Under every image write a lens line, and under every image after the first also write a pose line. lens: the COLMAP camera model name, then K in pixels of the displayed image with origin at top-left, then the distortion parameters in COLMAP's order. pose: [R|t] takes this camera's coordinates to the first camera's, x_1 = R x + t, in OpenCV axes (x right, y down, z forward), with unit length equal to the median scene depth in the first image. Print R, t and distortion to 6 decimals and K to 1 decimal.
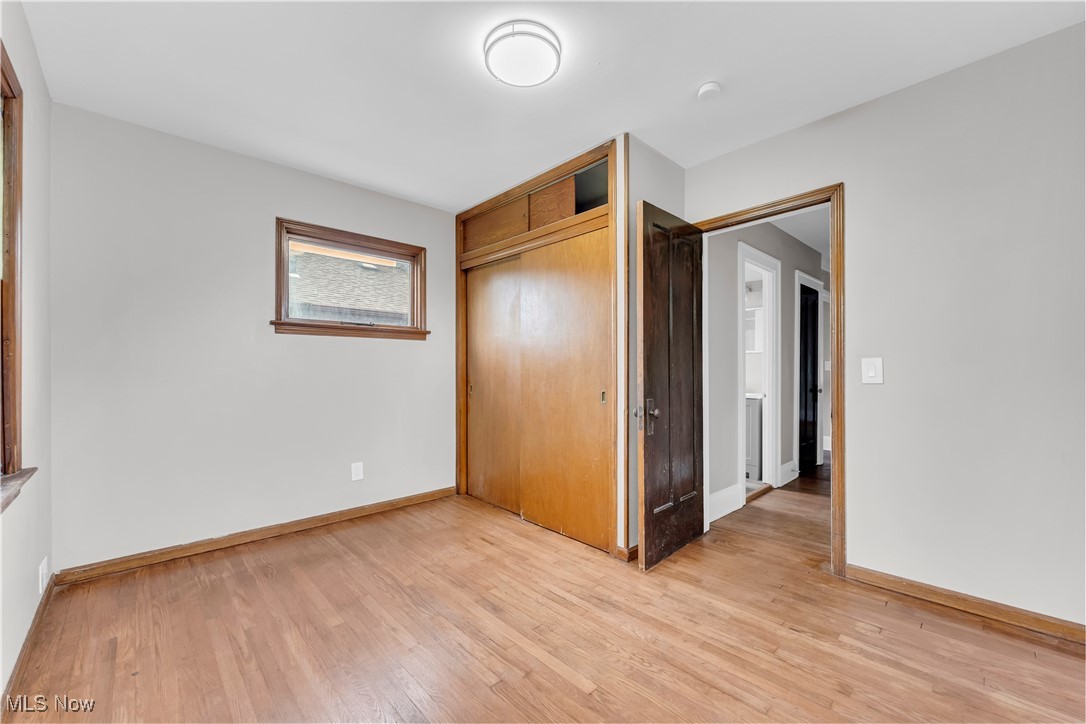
lens RADIAL K [[432.5, 0, 534.5], [0, 432.5, 367.7], [0, 0, 1]] dist [-0.000931, -0.000521]
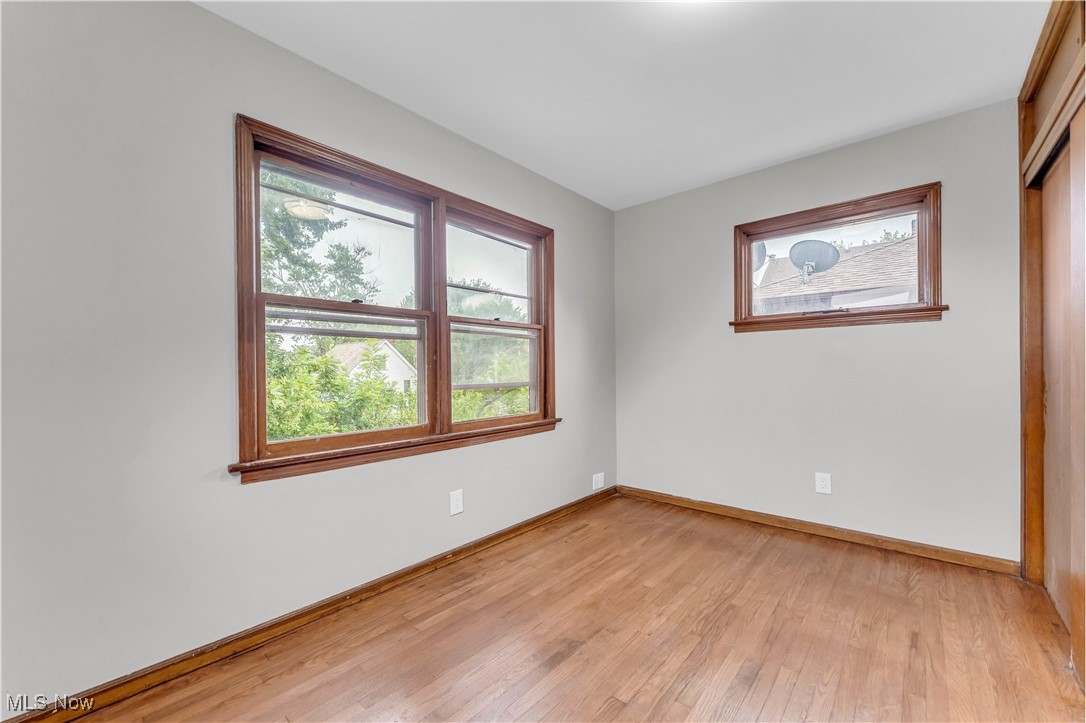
lens RADIAL K [[432.5, 0, 534.5], [0, 432.5, 367.2], [0, 0, 1]] dist [-0.000931, -0.000521]
pose [[0.099721, -0.002868, -0.995011, 0.459348], [0.014997, 0.999887, -0.001379, 0.001395], [0.994902, -0.014785, 0.099753, 0.404266]]
